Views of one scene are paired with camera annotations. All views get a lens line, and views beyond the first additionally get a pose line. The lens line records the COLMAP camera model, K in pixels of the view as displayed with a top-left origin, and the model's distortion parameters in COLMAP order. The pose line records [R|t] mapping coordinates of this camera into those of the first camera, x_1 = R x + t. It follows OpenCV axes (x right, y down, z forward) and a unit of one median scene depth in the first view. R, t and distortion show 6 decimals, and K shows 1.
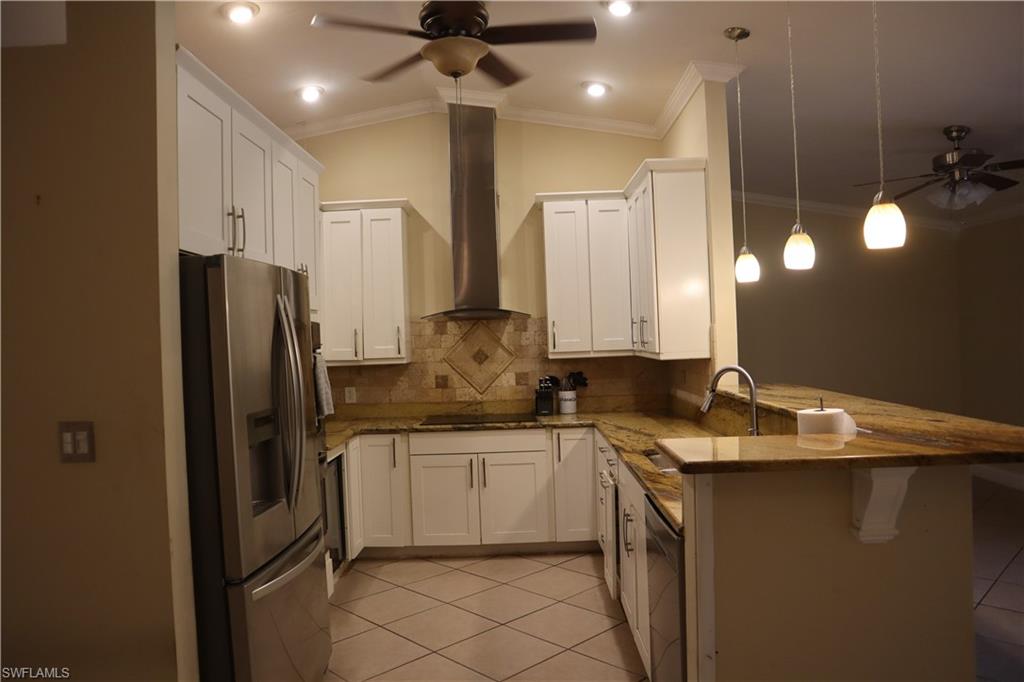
lens RADIAL K [[490.0, 0, 512.1], [0, 490.0, 342.2], [0, 0, 1]] dist [0.000170, 0.000012]
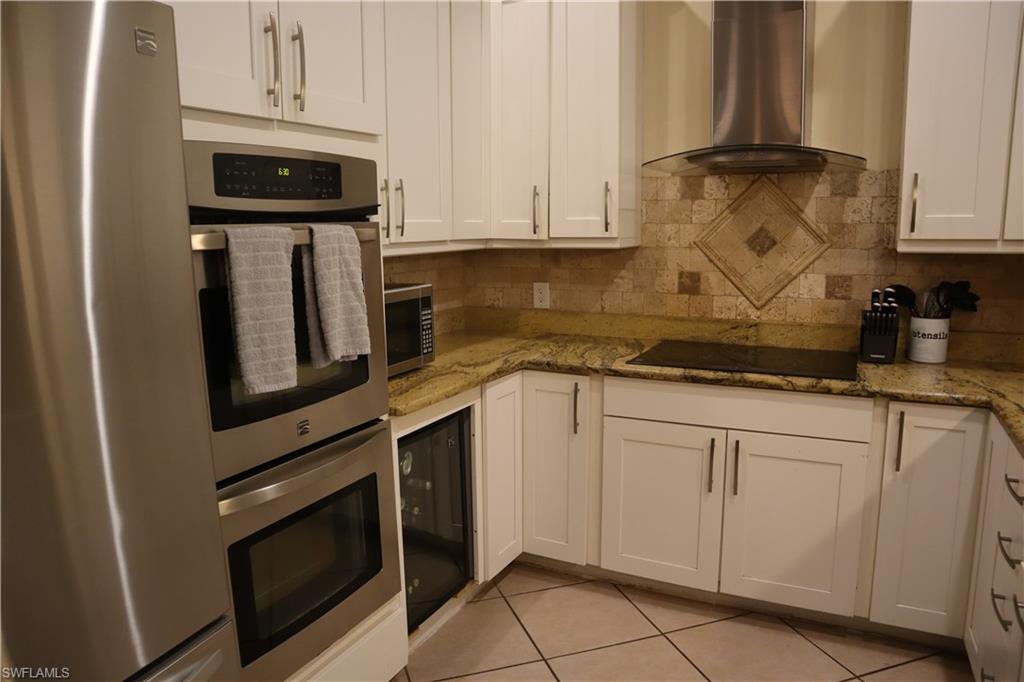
lens RADIAL K [[722.9, 0, 516.1], [0, 722.9, 342.2], [0, 0, 1]] dist [-0.066590, 0.015815]
pose [[0.914342, 0.090775, -0.394637, 0.013109], [-0.020903, 0.983831, 0.177873, 0.003811], [0.404402, -0.154387, 0.901456, 0.175394]]
